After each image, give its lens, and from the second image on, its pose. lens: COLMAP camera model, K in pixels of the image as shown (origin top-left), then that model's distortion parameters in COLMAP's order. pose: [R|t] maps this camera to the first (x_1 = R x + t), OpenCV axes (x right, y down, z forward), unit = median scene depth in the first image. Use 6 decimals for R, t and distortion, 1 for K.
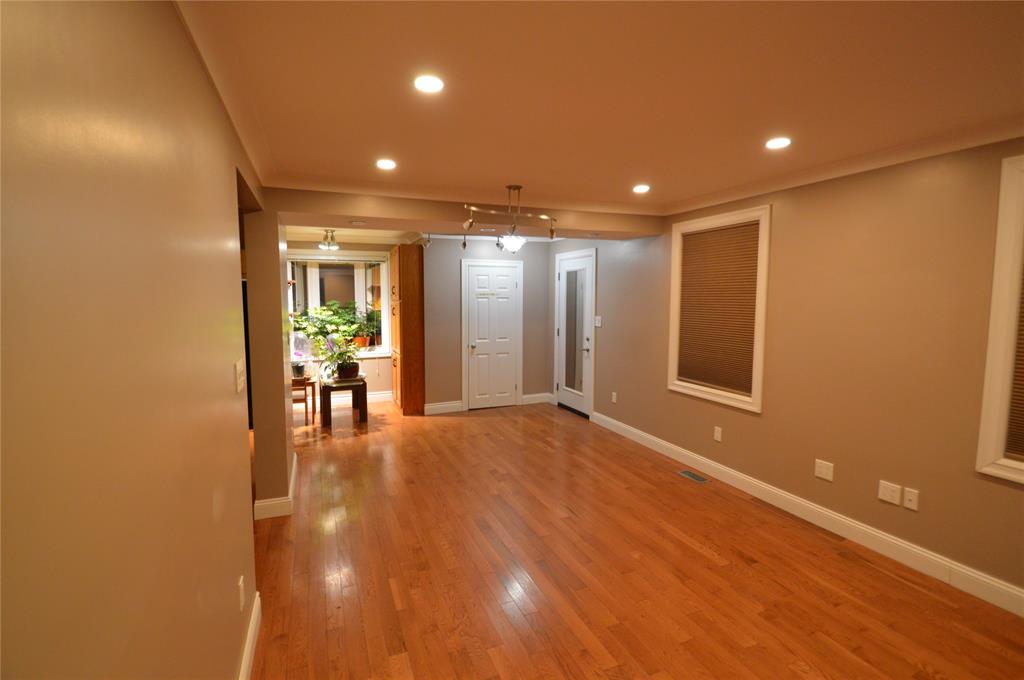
lens RADIAL K [[473.9, 0, 519.0], [0, 473.9, 335.6], [0, 0, 1]] dist [-0.001864, -0.000158]
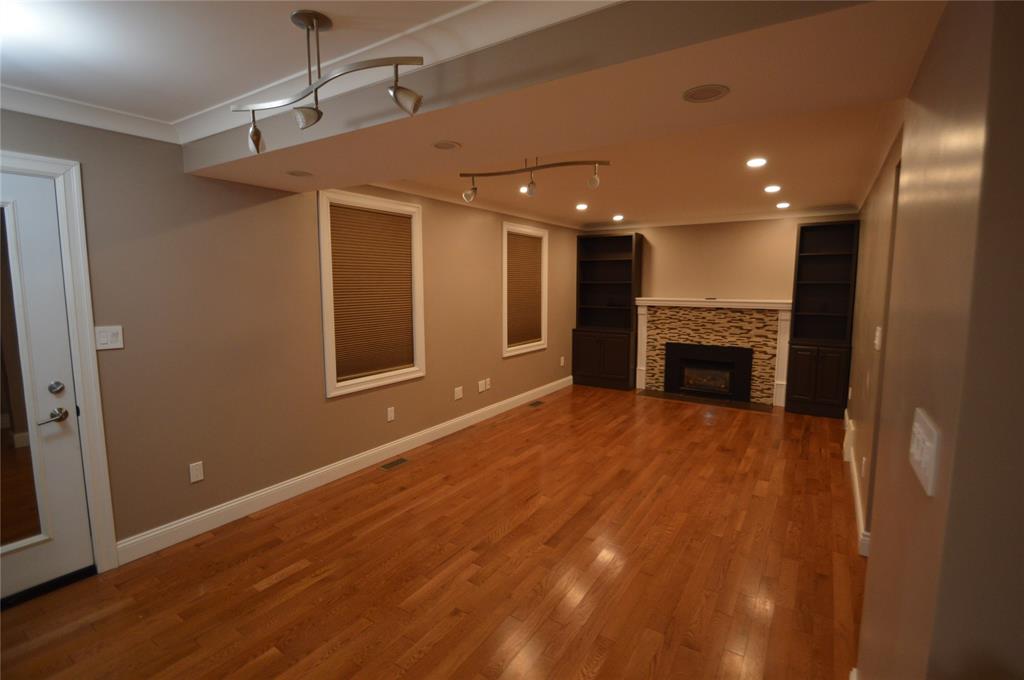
lens RADIAL K [[473.9, 0, 519.0], [0, 473.9, 335.6], [0, 0, 1]] dist [-0.001864, -0.000158]
pose [[-0.562842, -0.099630, 0.820538, -0.561340], [0.061608, 0.984891, 0.161845, -0.109759], [-0.824265, 0.141645, -0.548200, 1.295672]]
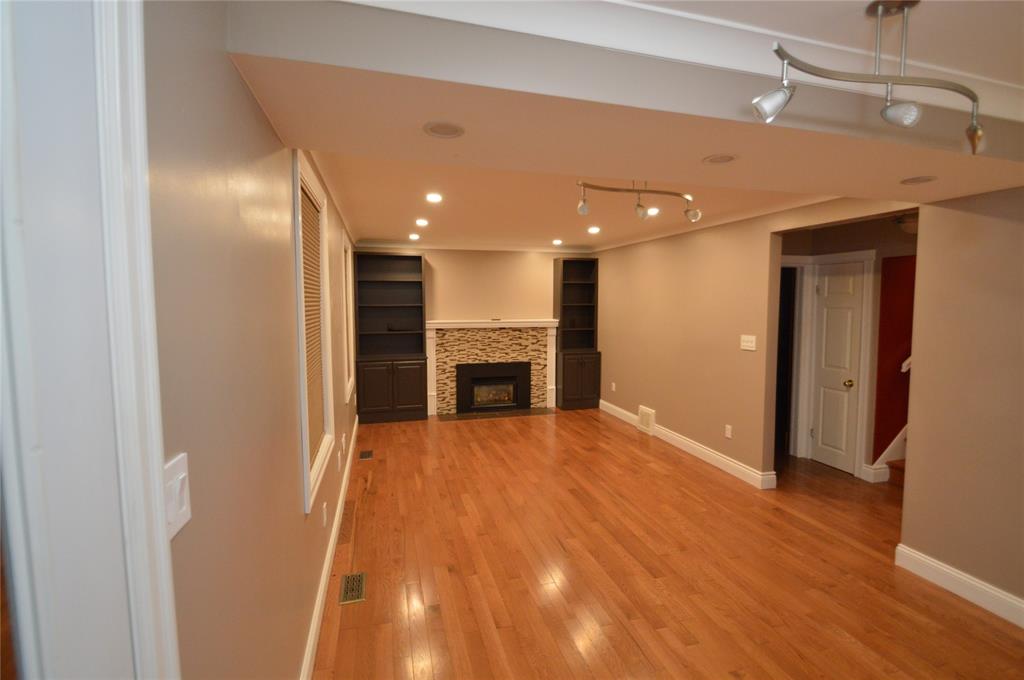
lens RADIAL K [[473.9, 0, 519.0], [0, 473.9, 335.6], [0, 0, 1]] dist [-0.001864, -0.000158]
pose [[-0.993434, -0.013405, 0.113622, 0.081967], [0.003781, 0.988724, 0.149702, -0.134855], [-0.114348, 0.149148, -0.982181, 1.560569]]
